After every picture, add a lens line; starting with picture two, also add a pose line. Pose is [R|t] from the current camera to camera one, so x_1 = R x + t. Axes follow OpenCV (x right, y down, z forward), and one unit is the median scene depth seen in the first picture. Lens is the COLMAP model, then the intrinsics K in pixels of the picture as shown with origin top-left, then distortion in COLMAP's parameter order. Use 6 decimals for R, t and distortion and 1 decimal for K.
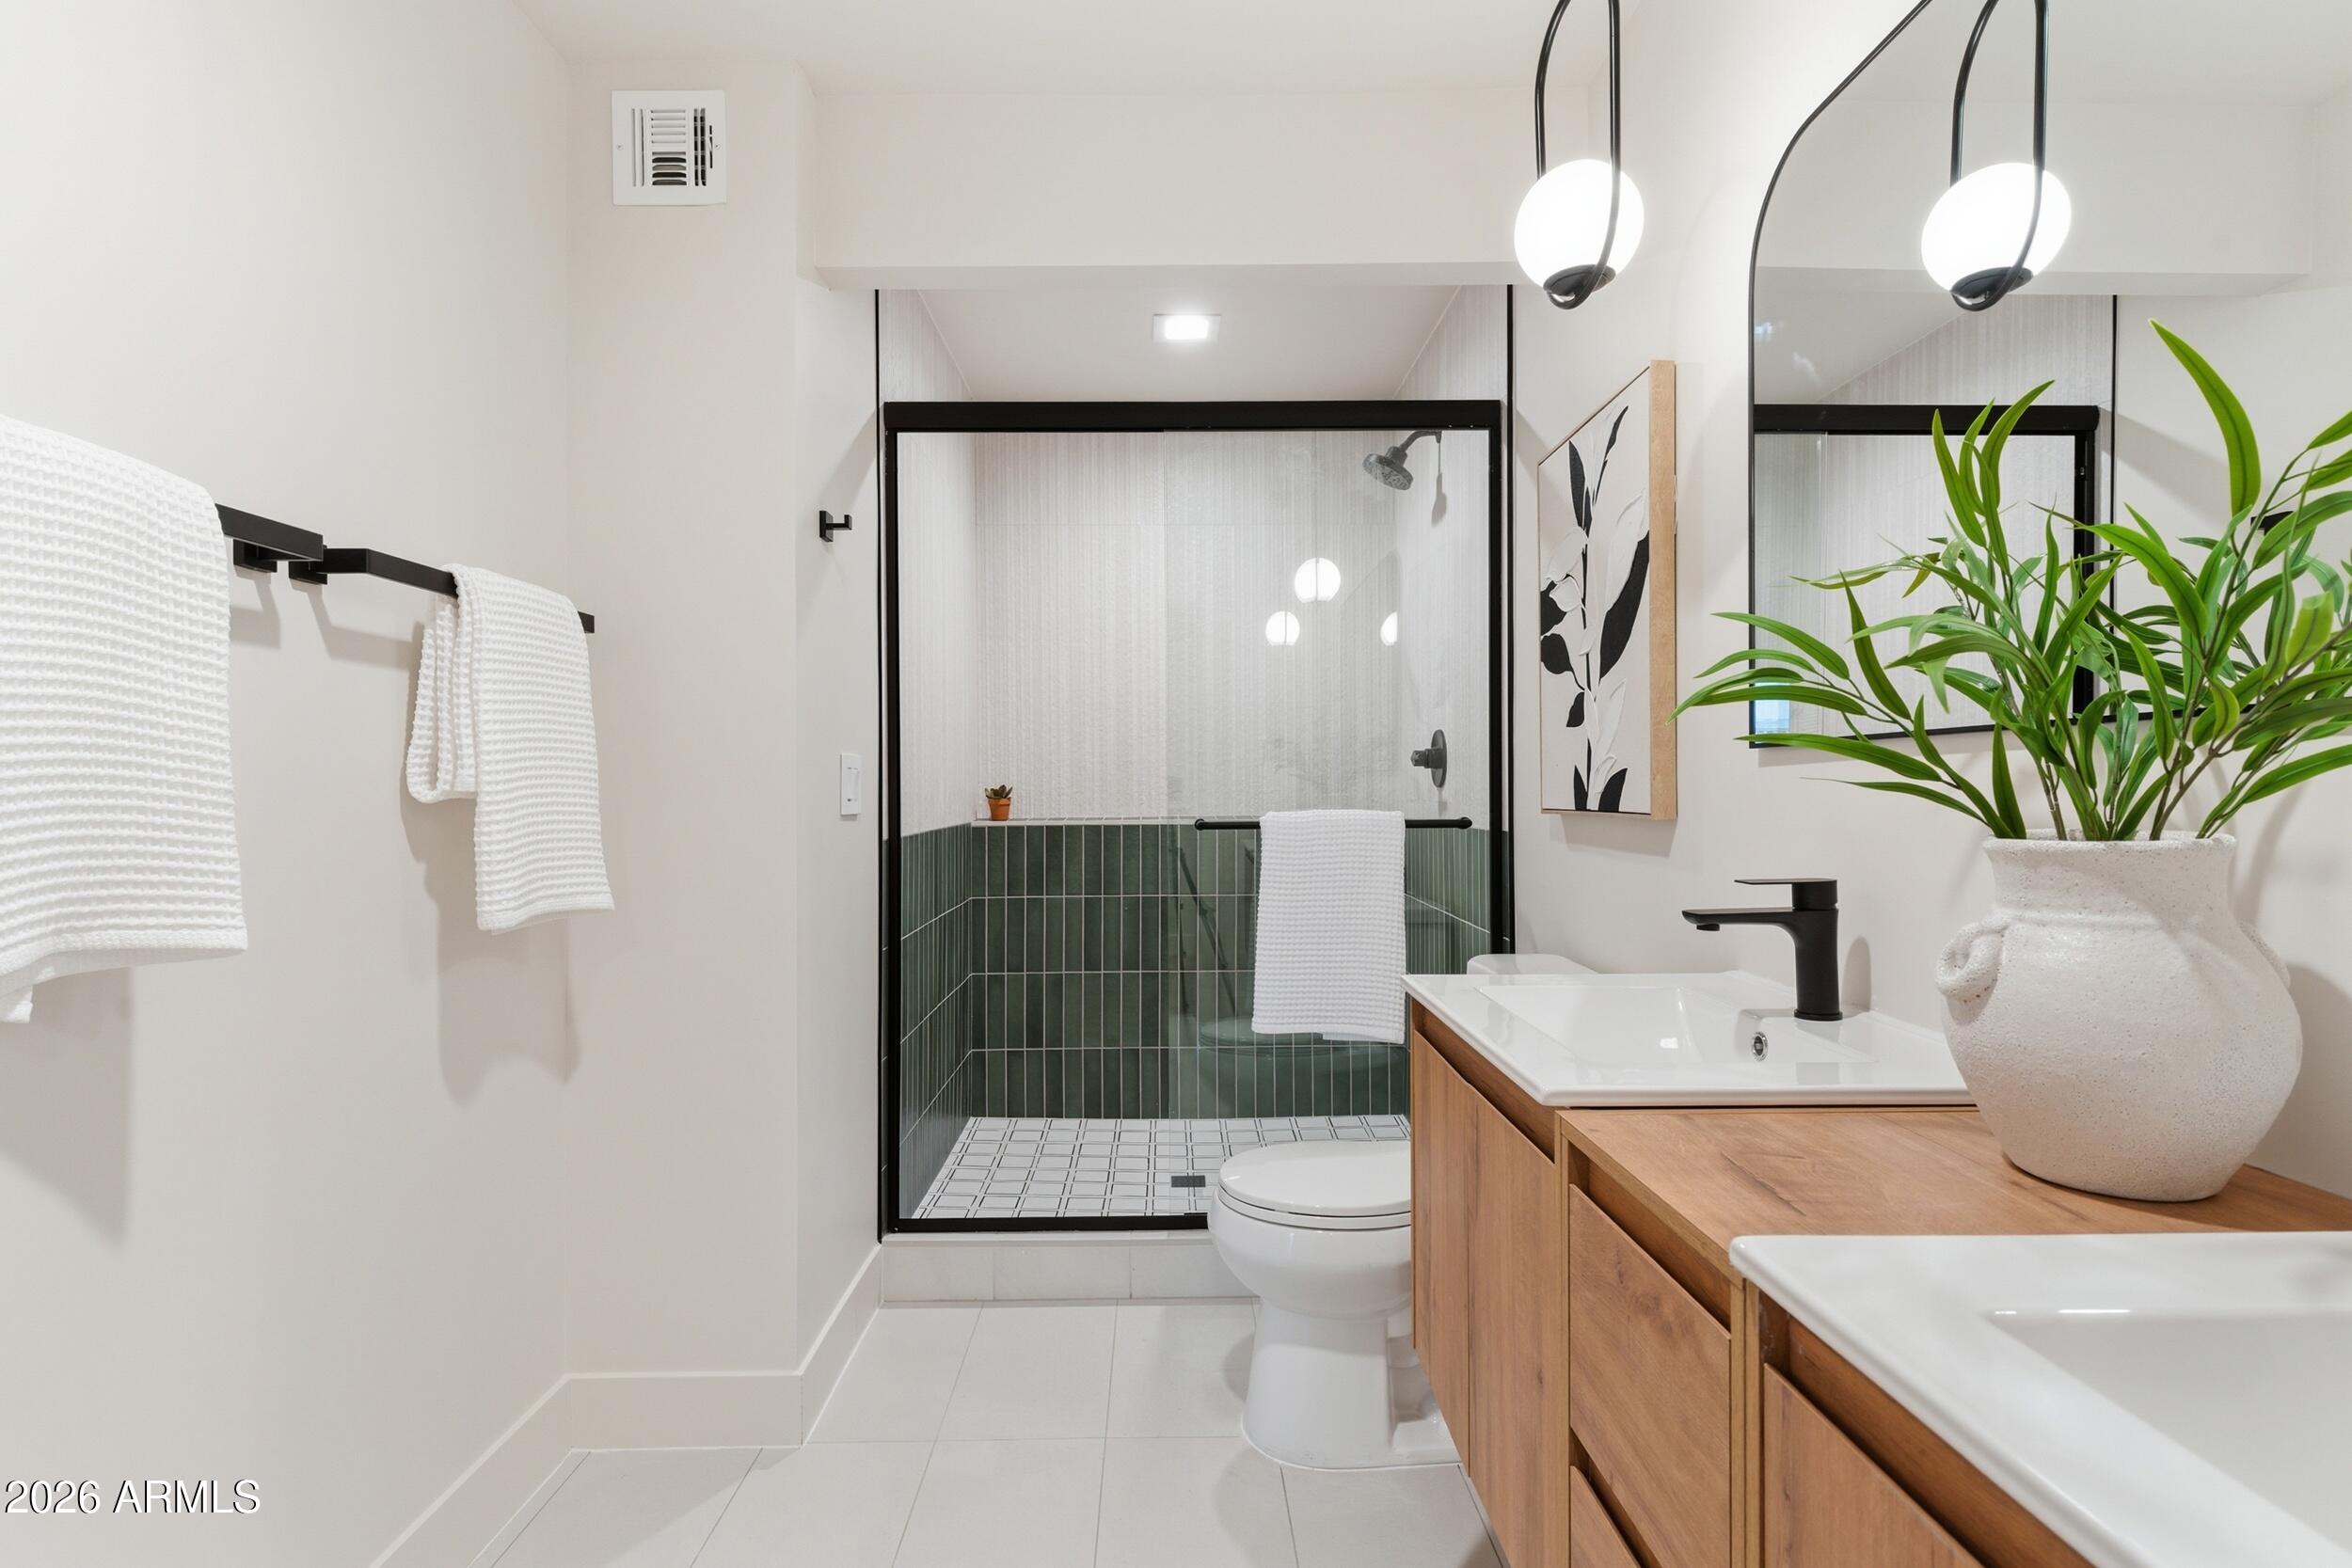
lens RADIAL K [[1197.9, 0, 1176.0], [0, 1197.9, 784.0], [0, 0, 1]] dist [0.001626, 0.000123]
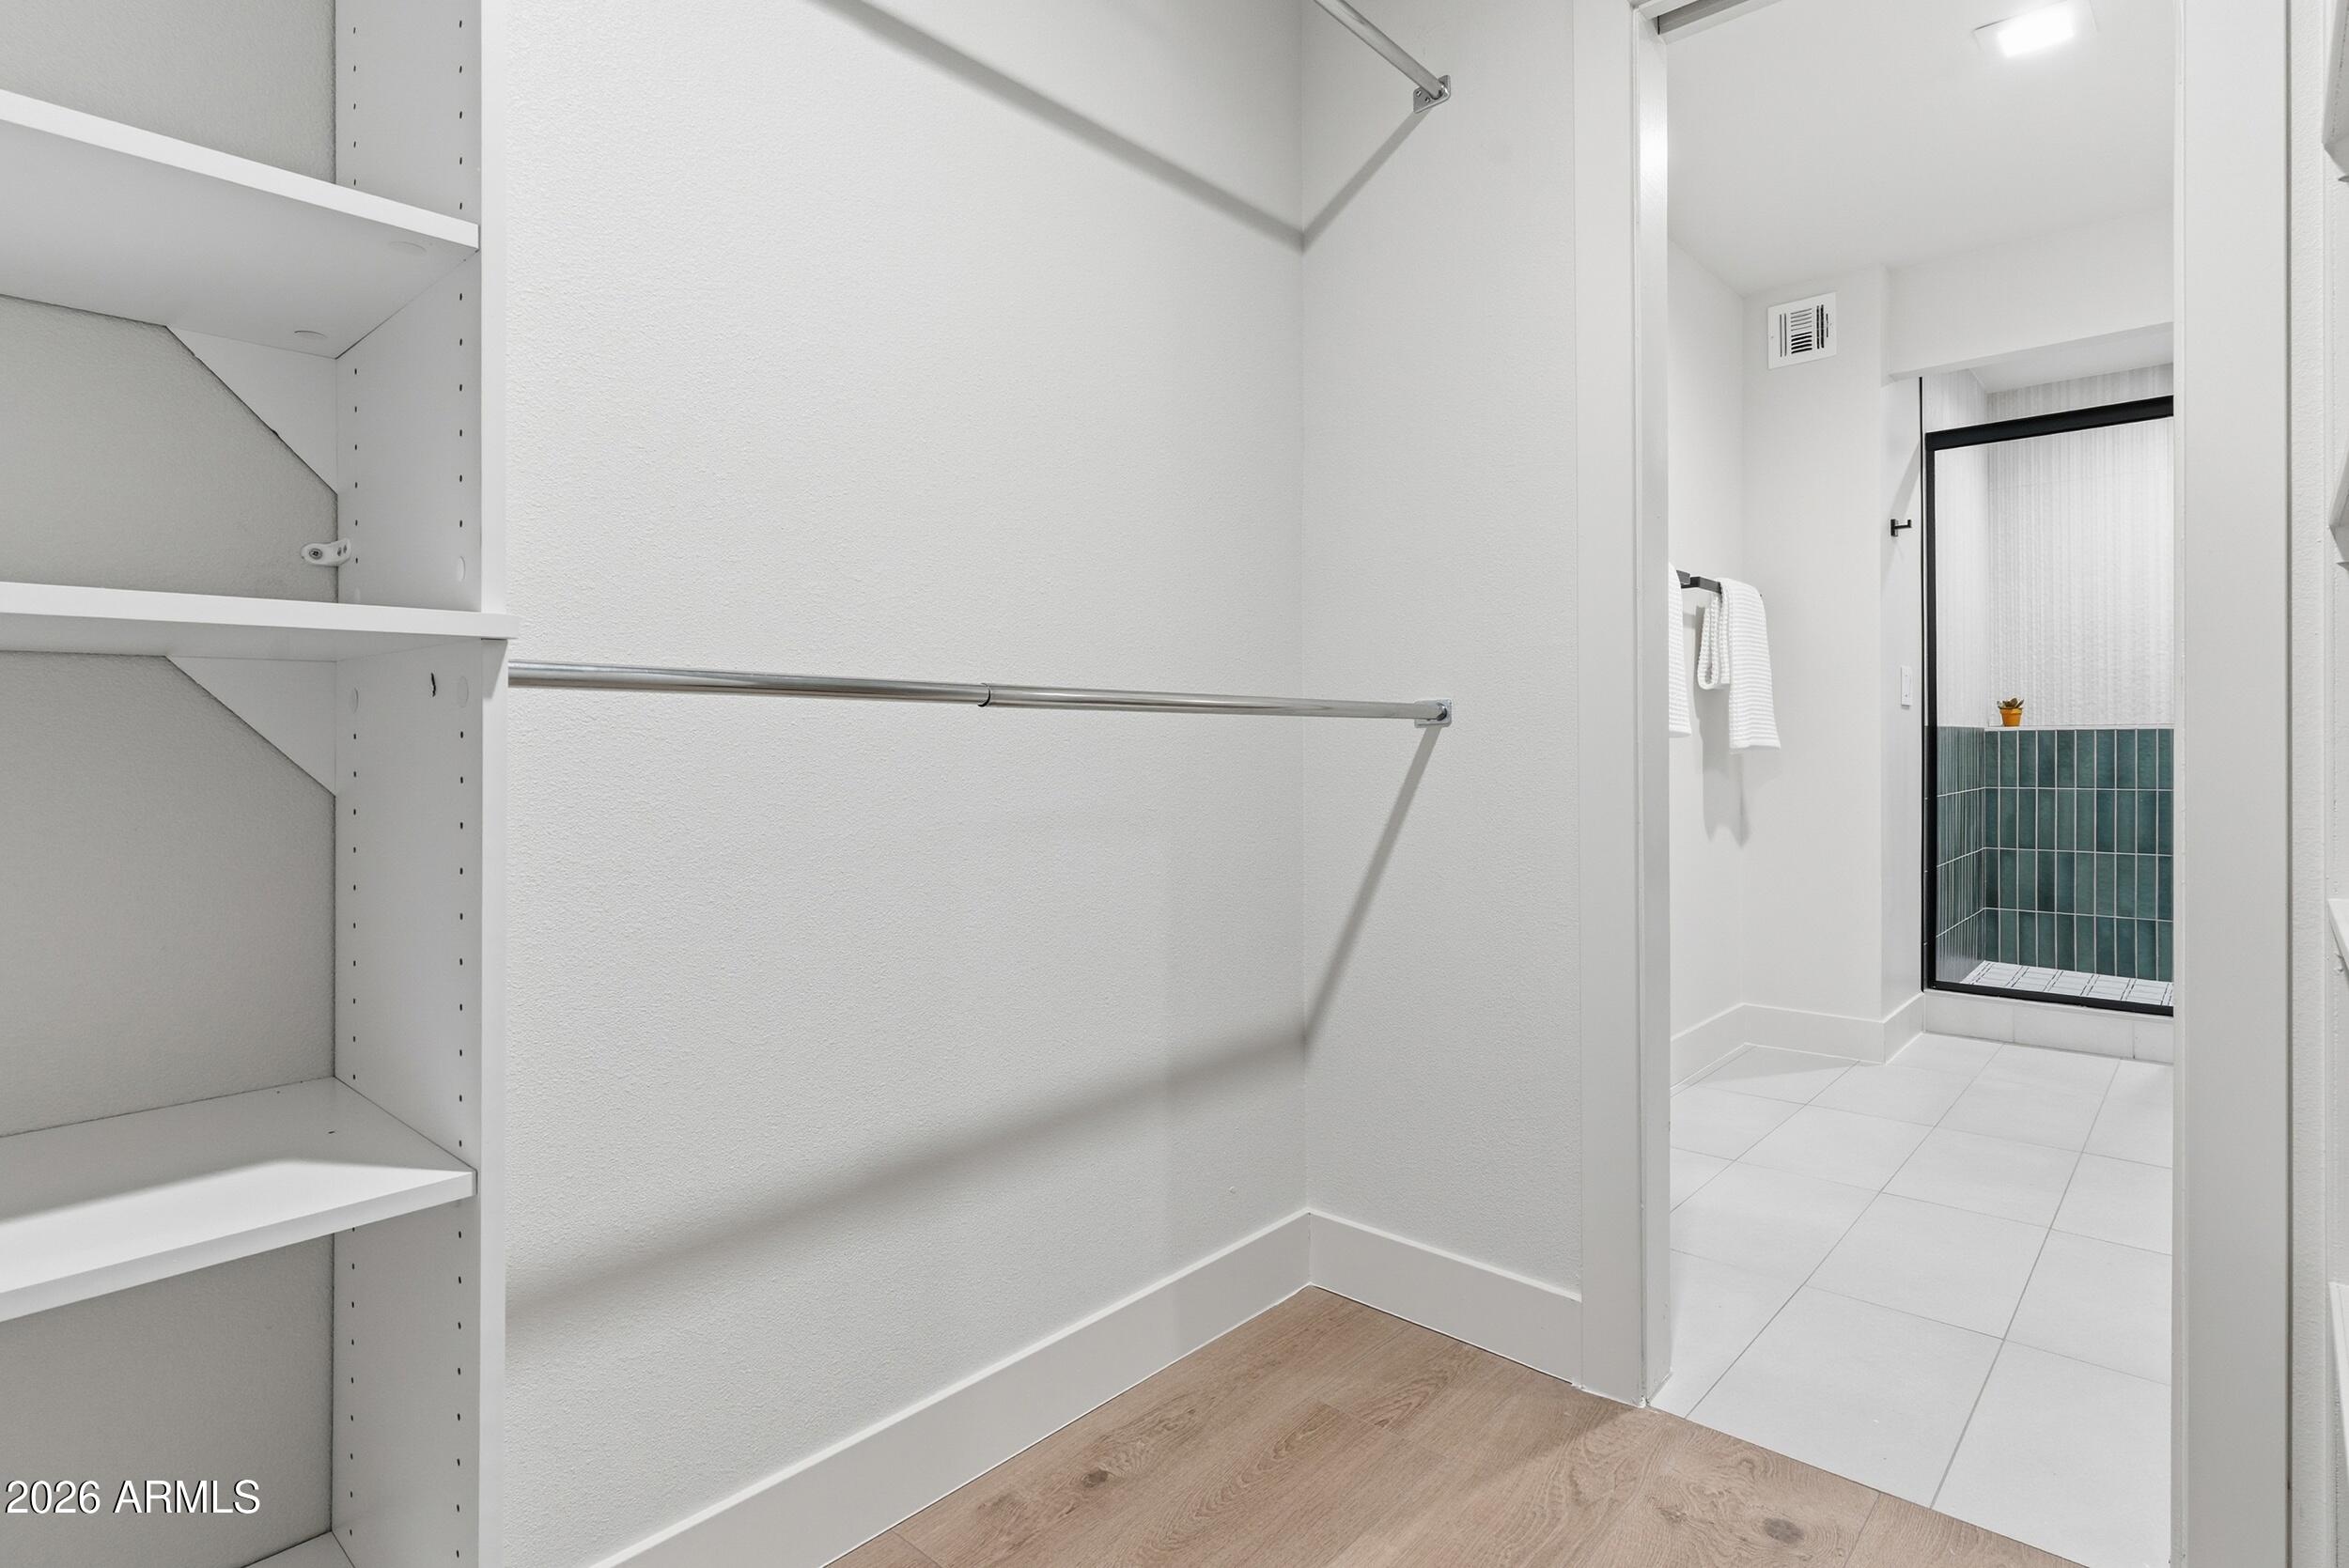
lens RADIAL K [[1214.4, 0, 1182.4], [0, 1214.4, 736.0], [0, 0, 1]] dist [0.000931, 0.000078]
pose [[0.744807, -0.000293, -0.667280, 0.077921], [0.000529, 1.000000, 0.000151, 0.058740], [0.667280, -0.000465, 0.744807, -0.750377]]
